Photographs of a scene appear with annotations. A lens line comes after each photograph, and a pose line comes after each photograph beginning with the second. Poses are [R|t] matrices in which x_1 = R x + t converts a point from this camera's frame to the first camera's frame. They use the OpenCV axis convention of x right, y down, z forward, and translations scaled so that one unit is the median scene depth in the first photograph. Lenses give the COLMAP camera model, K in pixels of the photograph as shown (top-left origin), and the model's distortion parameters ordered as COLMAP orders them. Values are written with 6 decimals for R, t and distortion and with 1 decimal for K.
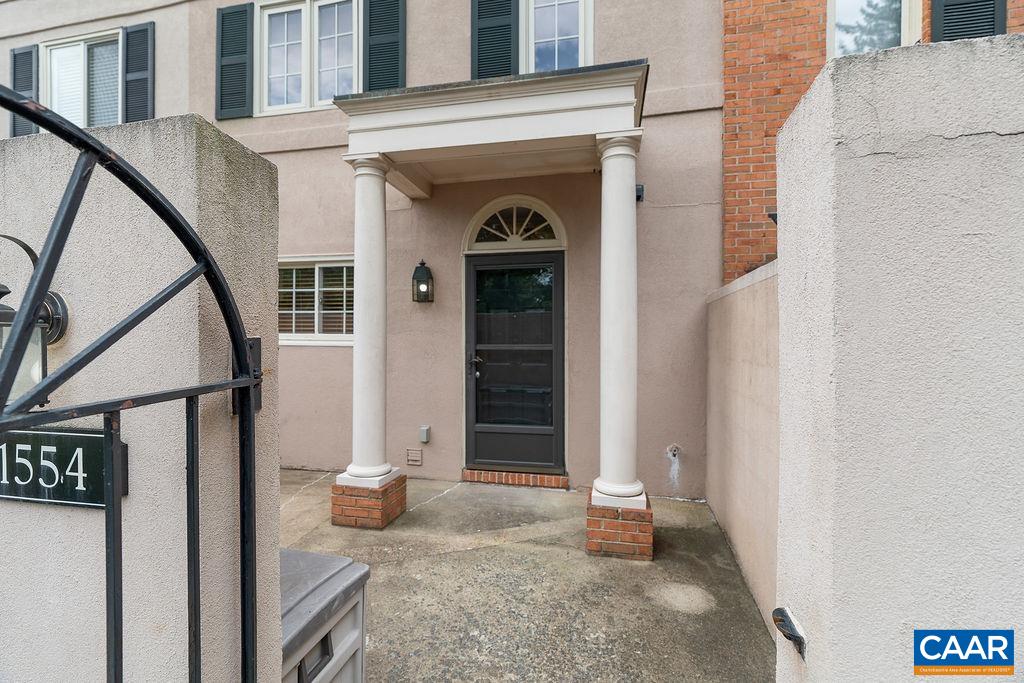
lens RADIAL K [[458.1, 0, 512.5], [0, 458.1, 340.0], [0, 0, 1]] dist [-0.008177, 0.002060]
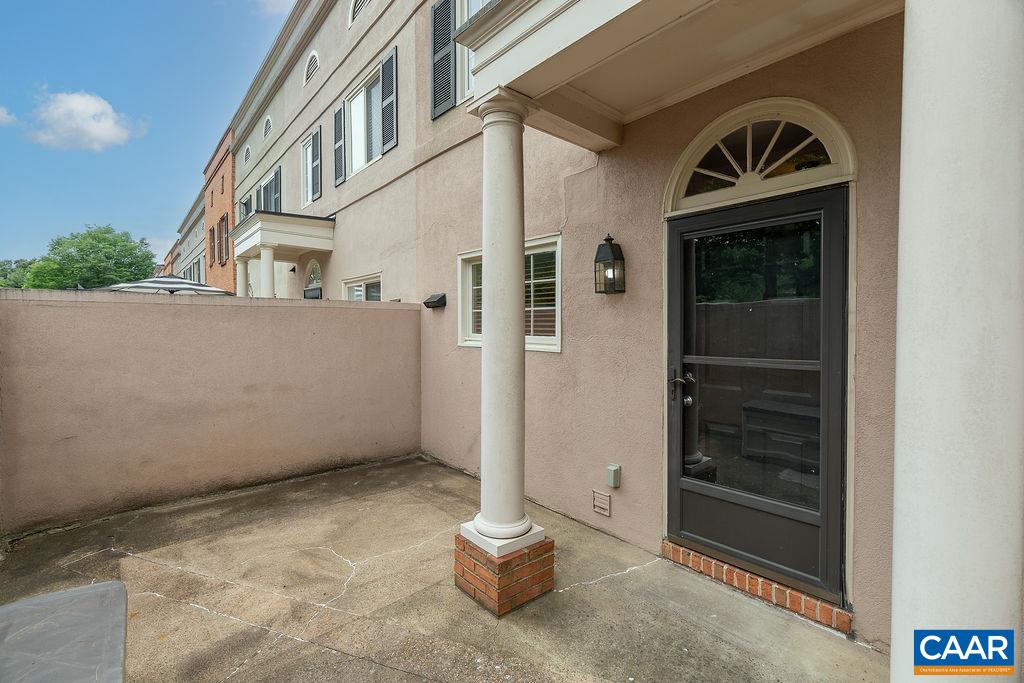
lens RADIAL K [[458.1, 0, 512.8], [0, 458.1, 338.1], [0, 0, 1]] dist [-0.008177, 0.002060]
pose [[0.798851, 0.011523, -0.601419, 0.118959], [-0.000962, 0.999840, 0.017878, -0.026093], [0.601529, -0.013704, 0.798734, 0.343902]]
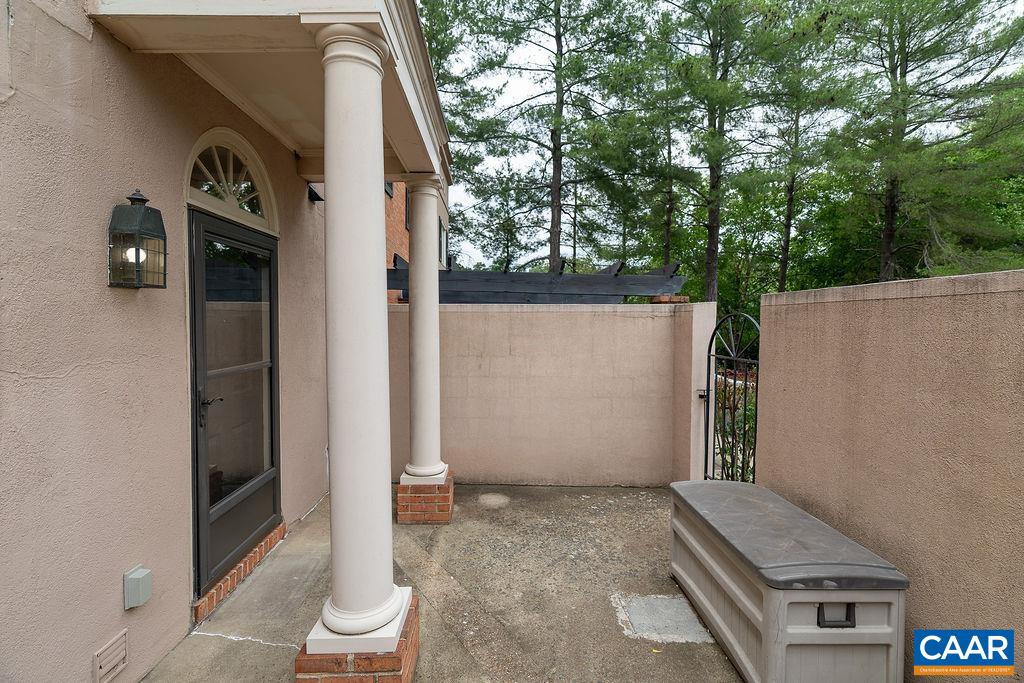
lens RADIAL K [[458.1, 0, 507.7], [0, 458.1, 336.2], [0, 0, 1]] dist [-0.008177, 0.002060]
pose [[-0.234159, -0.037110, 0.971490, -0.722404], [0.002179, 0.999249, 0.038695, -0.054980], [-0.972196, 0.011177, -0.233902, 0.783178]]
